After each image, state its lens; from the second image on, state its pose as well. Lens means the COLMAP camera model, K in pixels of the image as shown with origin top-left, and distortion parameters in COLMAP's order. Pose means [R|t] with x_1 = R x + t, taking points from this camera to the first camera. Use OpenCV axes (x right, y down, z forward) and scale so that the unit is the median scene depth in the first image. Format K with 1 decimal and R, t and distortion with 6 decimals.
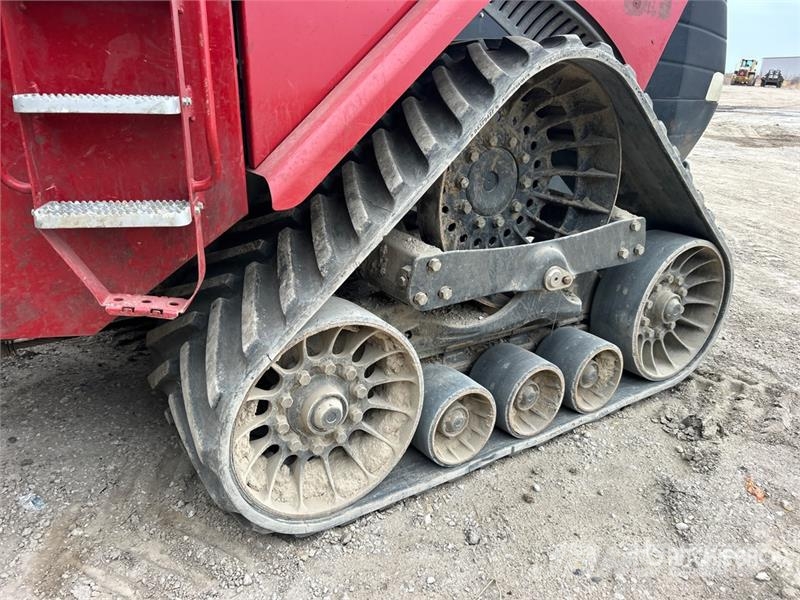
lens RADIAL K [[598.9, 0, 389.1], [0, 598.9, 311.0], [0, 0, 1]] dist [0.043247, -0.045954]
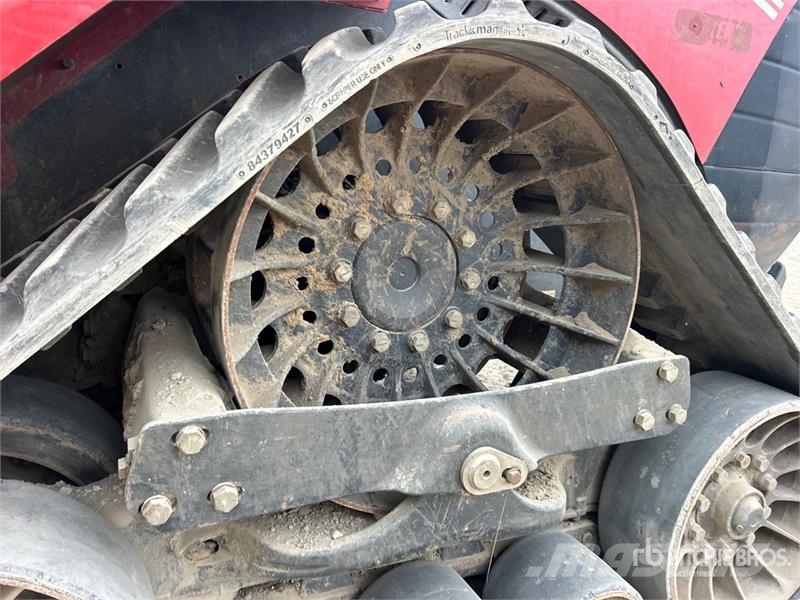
lens RADIAL K [[598.9, 0, 396.5], [0, 598.9, 299.9], [0, 0, 1]] dist [0.043247, -0.045954]
pose [[0.989254, 0.071086, -0.127766, 0.236219], [-0.088834, 0.986291, -0.139067, -0.110017], [0.116129, 0.148922, 0.982006, 0.437252]]
